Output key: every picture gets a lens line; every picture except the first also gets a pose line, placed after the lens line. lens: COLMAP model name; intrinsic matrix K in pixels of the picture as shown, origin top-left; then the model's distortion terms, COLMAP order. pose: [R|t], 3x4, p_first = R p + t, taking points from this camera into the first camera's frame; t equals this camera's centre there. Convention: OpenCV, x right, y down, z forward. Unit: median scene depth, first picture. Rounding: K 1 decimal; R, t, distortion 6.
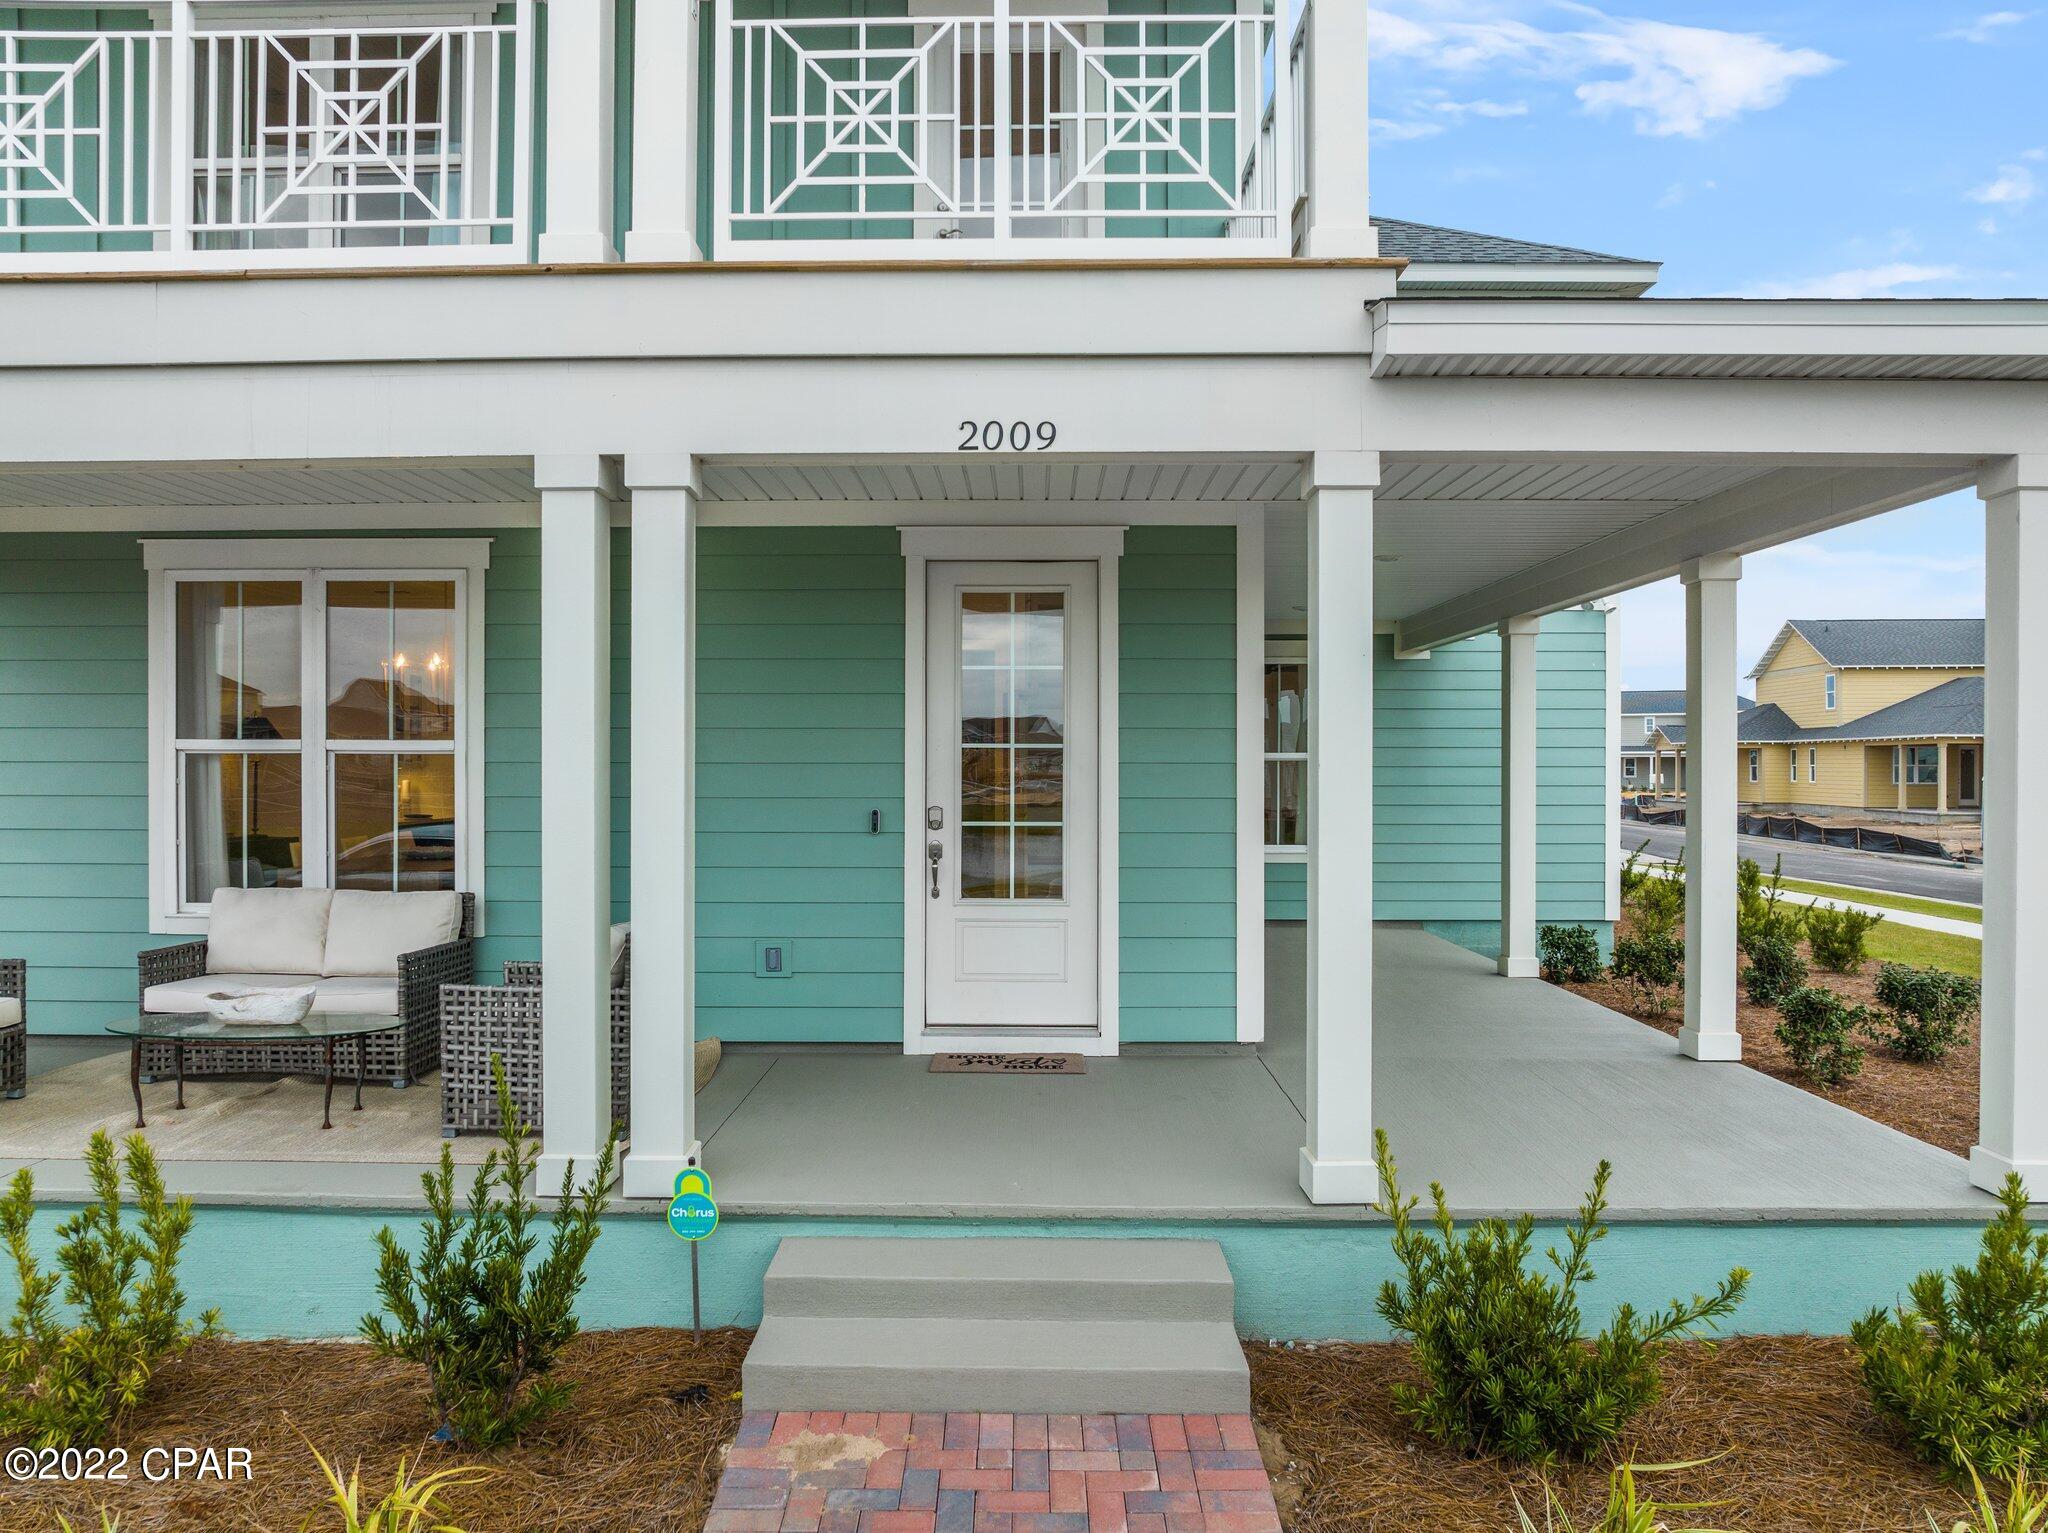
lens RADIAL K [[1430.5, 0, 1002.6], [0, 1430.5, 761.1], [0, 0, 1]] dist [-0.008390, 0.001804]
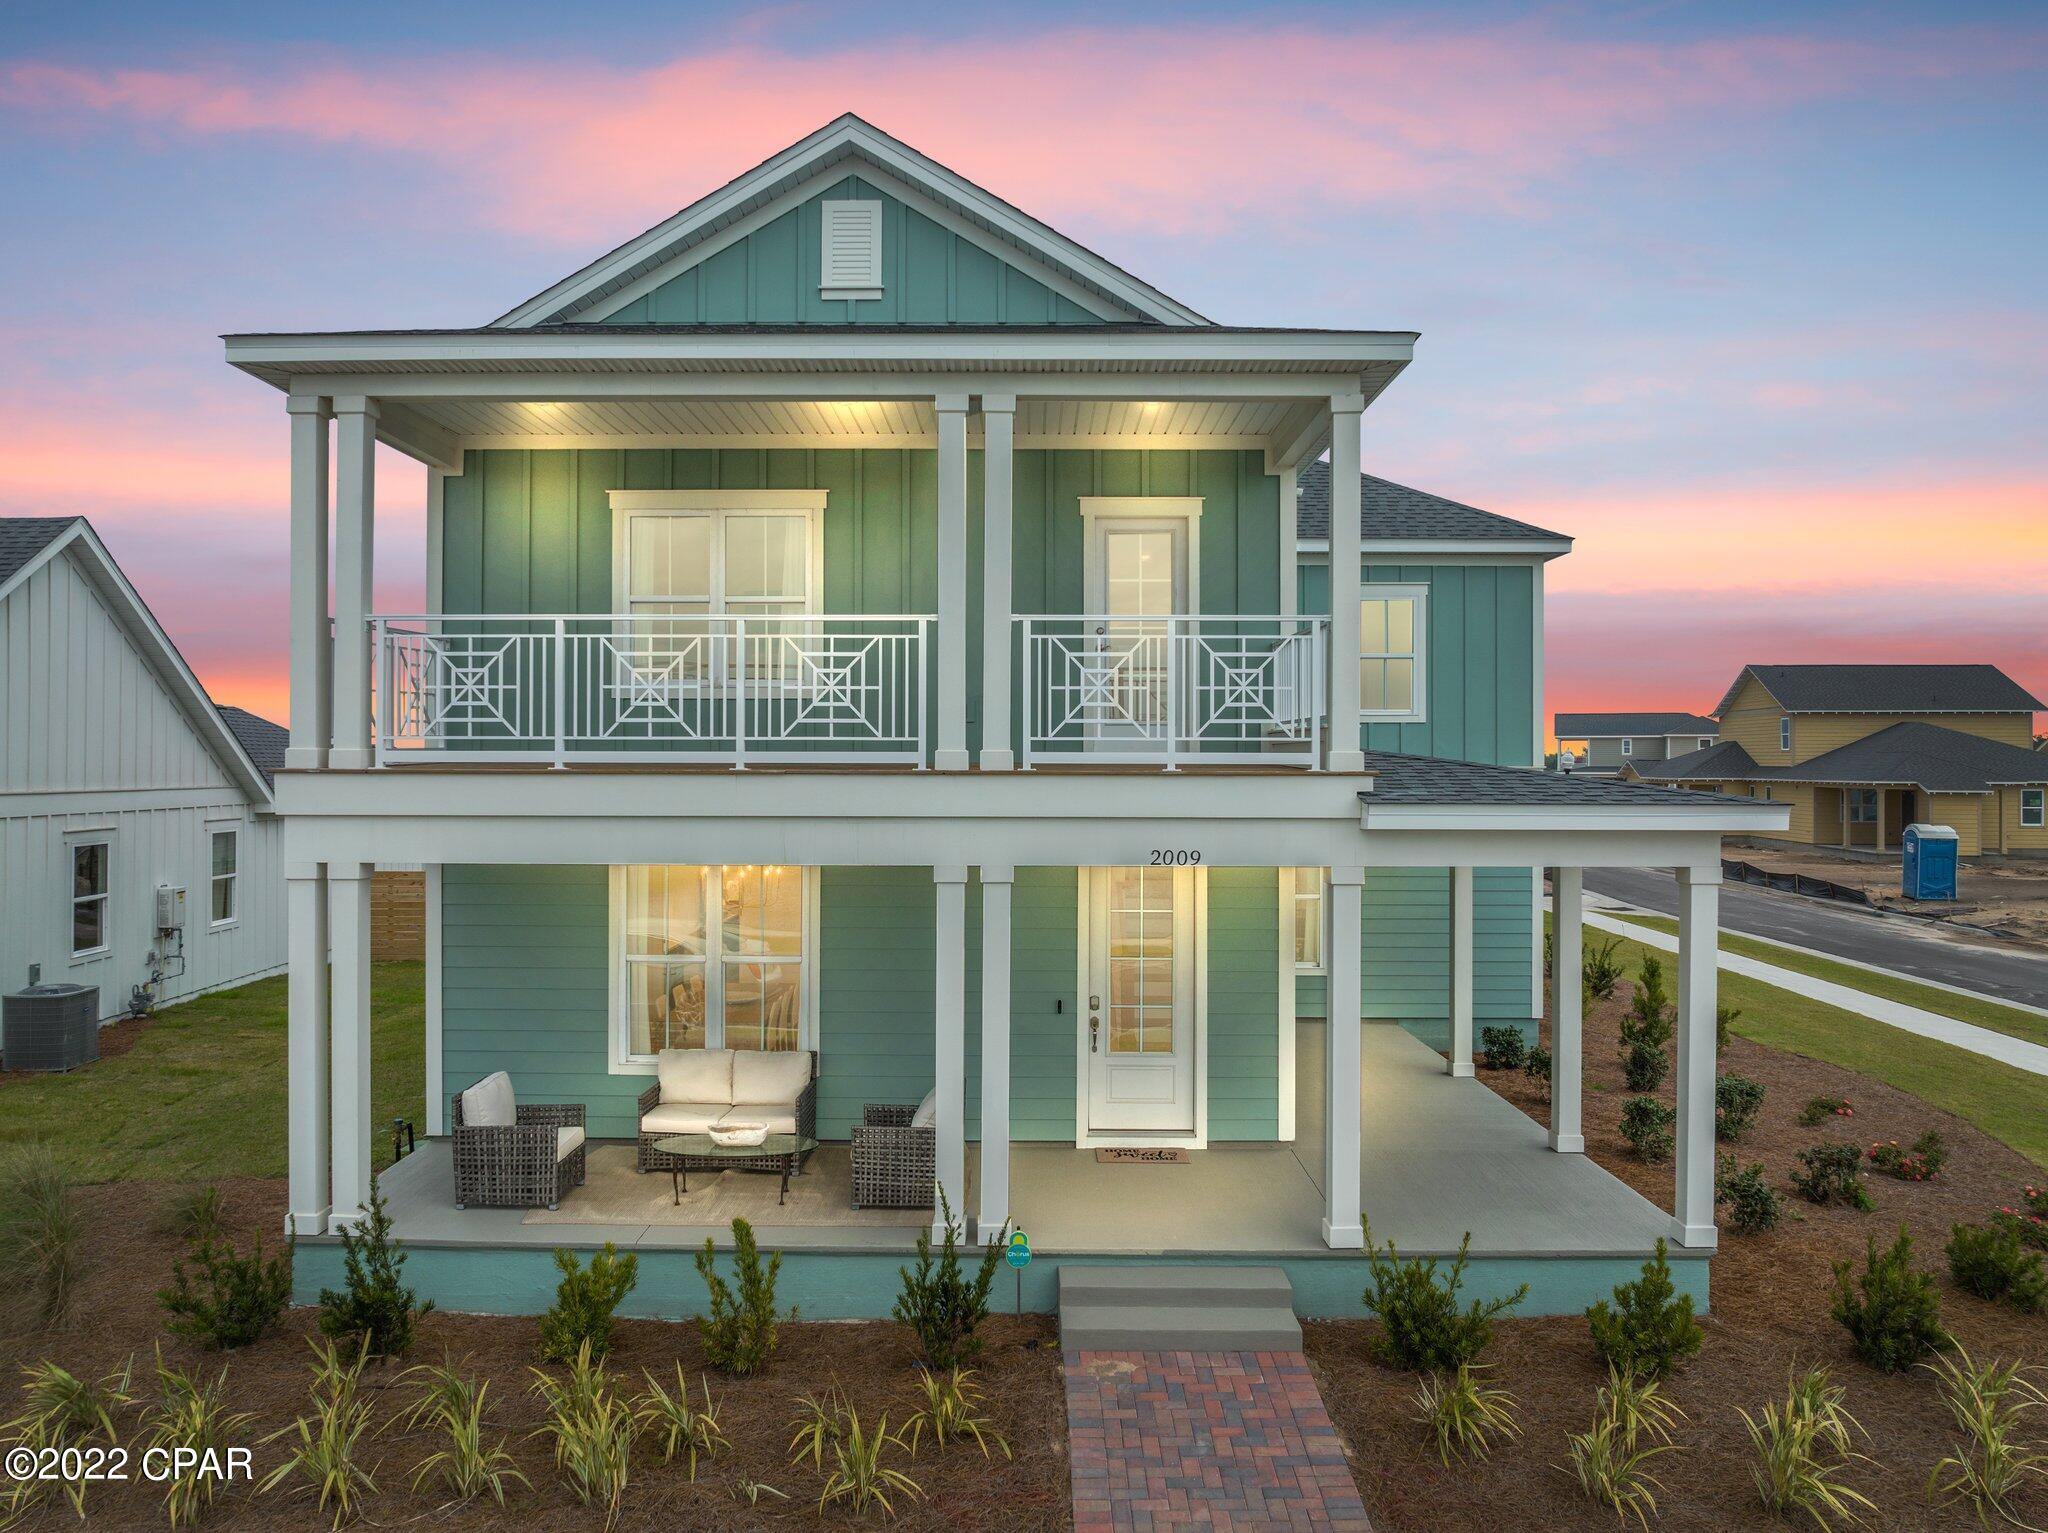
lens RADIAL K [[1433.8, 0, 1020.8], [0, 1433.8, 752.6], [0, 0, 1]] dist [0.003269, 0.003483]
pose [[0.999829, 0.002207, 0.018369, -0.246004], [-0.002141, 0.999991, -0.003649, -0.364076], [-0.018377, 0.003609, 0.999825, -0.968932]]
